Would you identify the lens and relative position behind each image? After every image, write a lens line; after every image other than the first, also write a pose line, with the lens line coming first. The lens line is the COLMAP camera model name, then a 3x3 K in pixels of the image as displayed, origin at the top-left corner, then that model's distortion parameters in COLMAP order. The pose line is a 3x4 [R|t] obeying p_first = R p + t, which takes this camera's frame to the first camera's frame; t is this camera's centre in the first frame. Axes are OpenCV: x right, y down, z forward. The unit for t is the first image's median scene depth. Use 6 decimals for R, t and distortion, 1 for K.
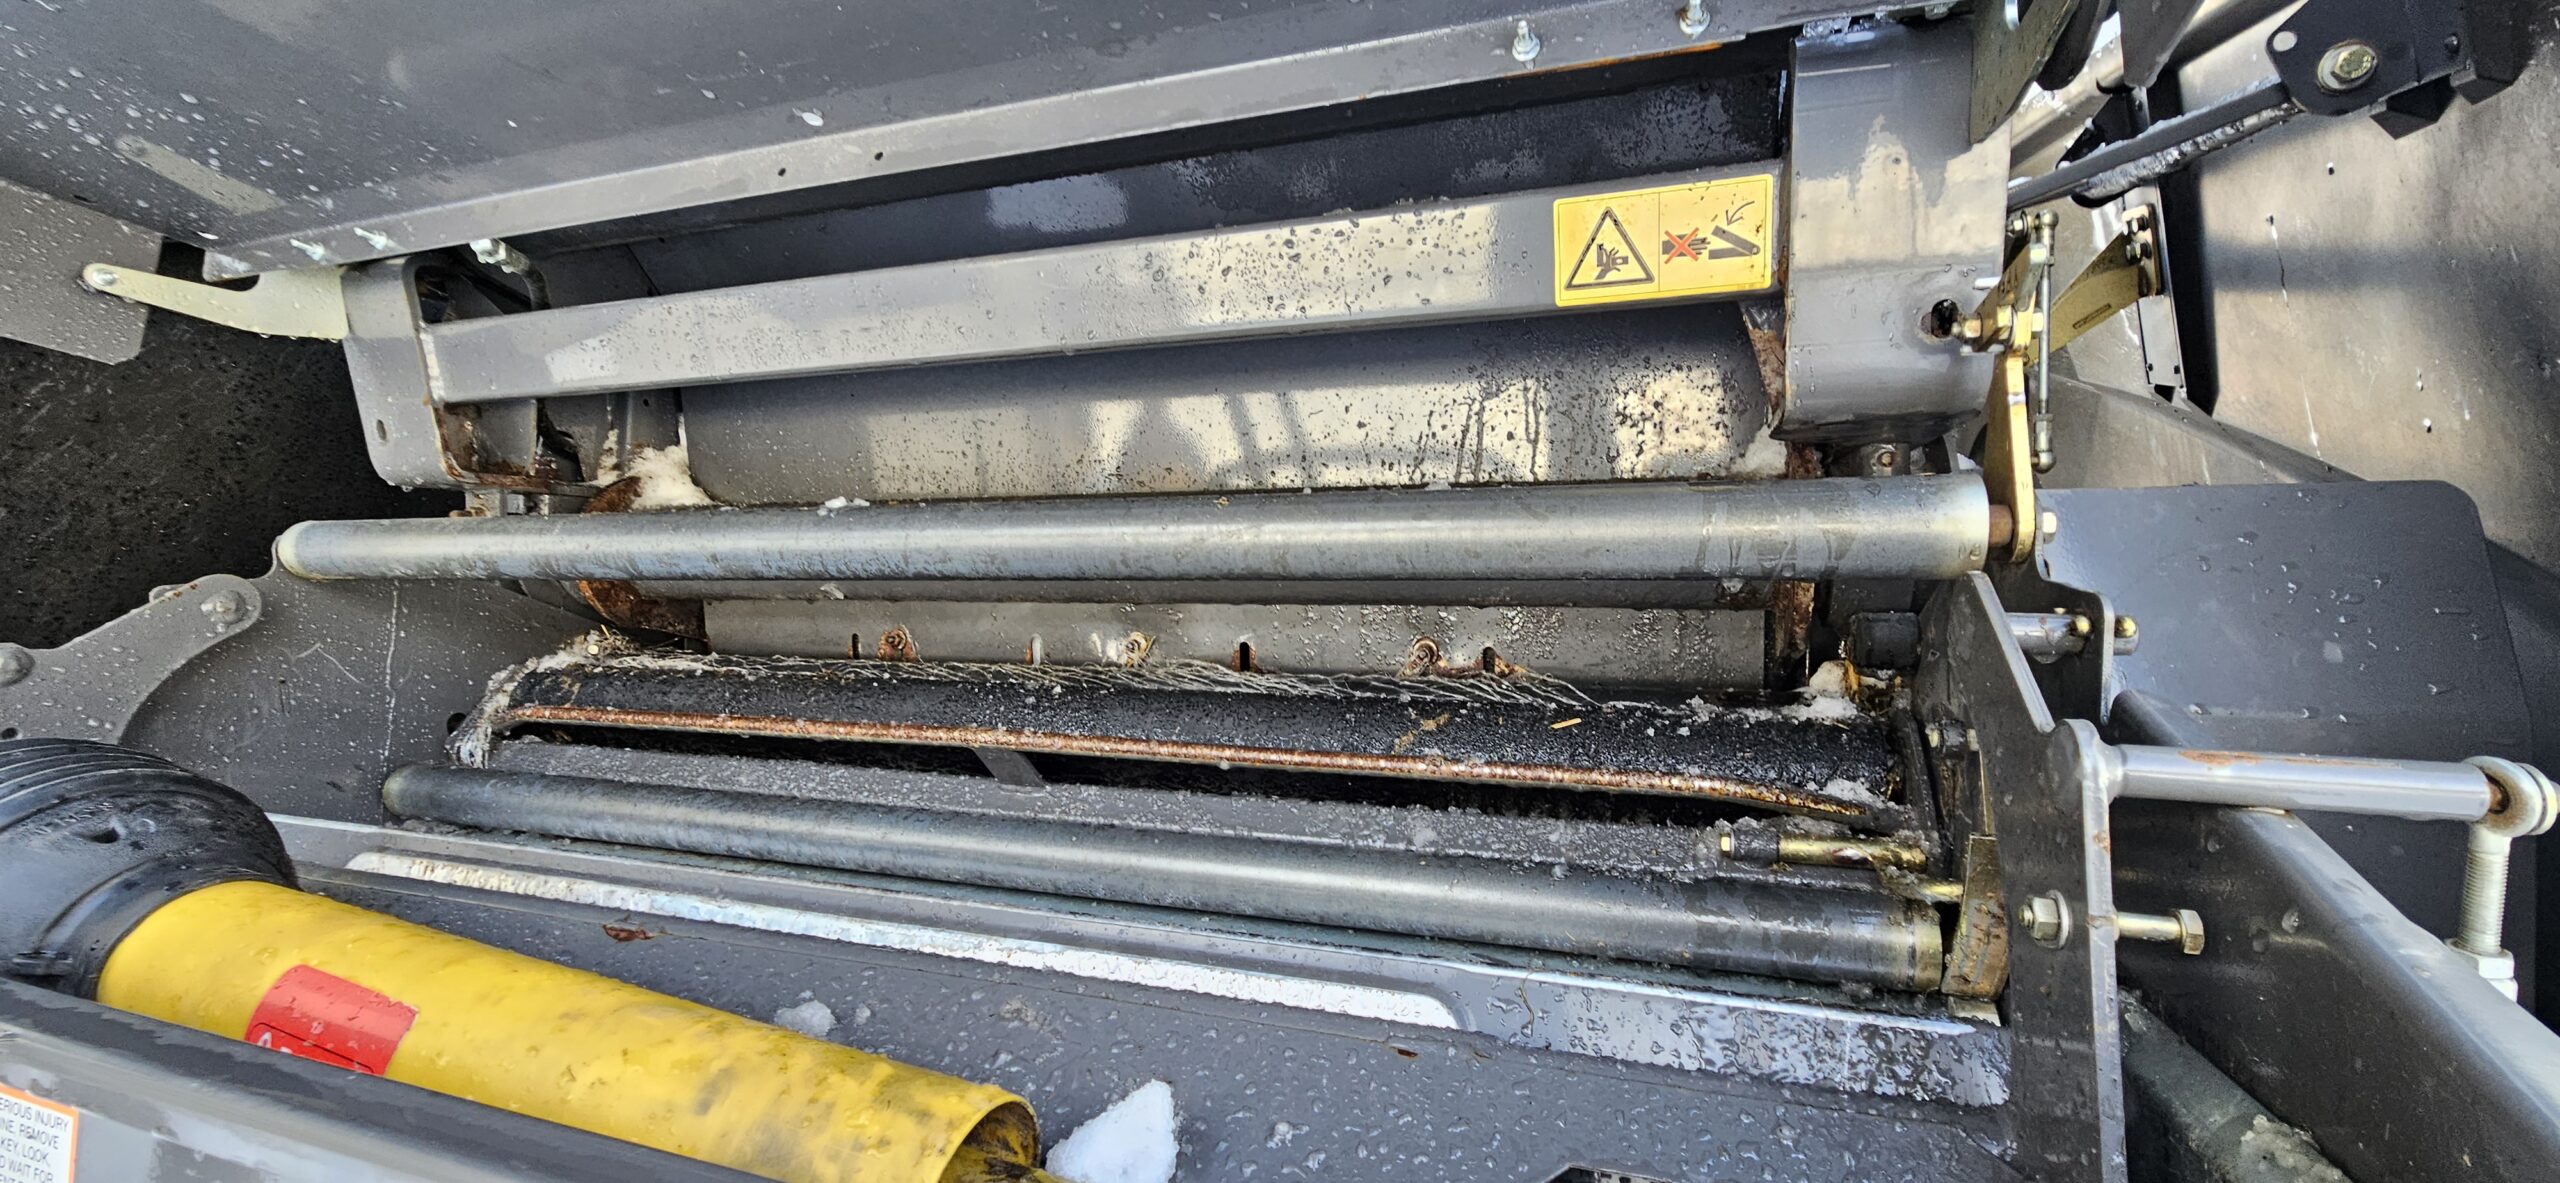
lens RADIAL K [[1046.3, 0, 1282.8], [0, 1046.3, 591.2], [0, 0, 1]] dist [-0.003508, 0.002012]
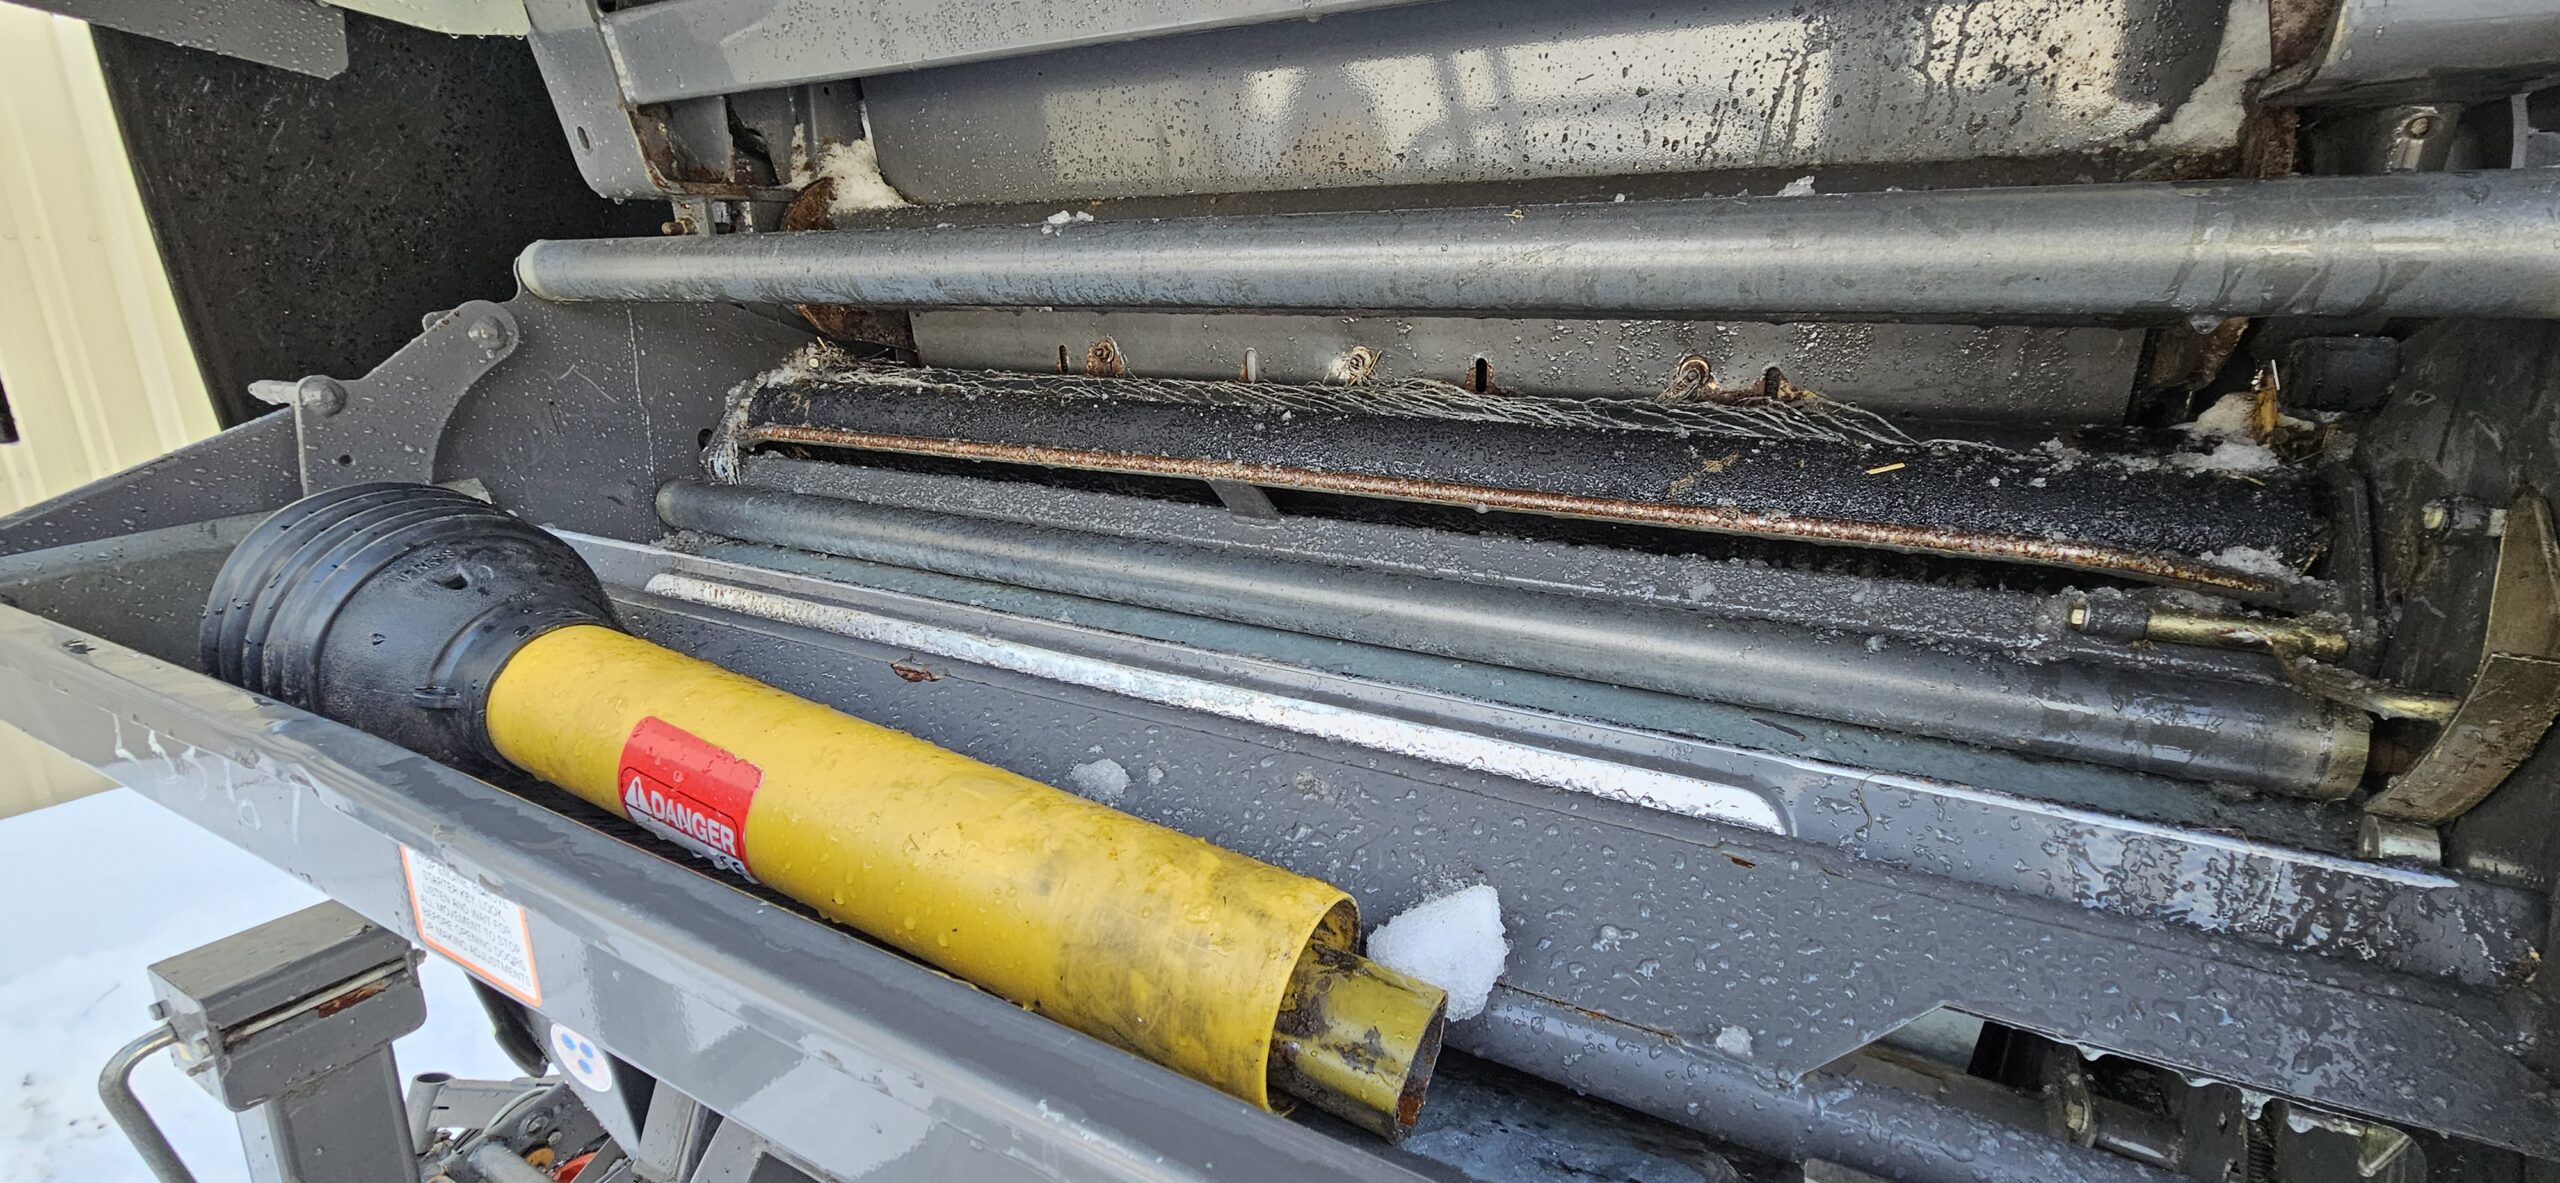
lens RADIAL K [[1046.3, 0, 1277.0], [0, 1046.3, 590.1], [0, 0, 1]] dist [-0.003508, 0.002012]
pose [[0.988623, 0.030959, -0.147195, -0.108120], [0.014440, 0.954536, 0.297746, -0.047887], [0.149721, -0.296484, 0.943229, 0.090268]]
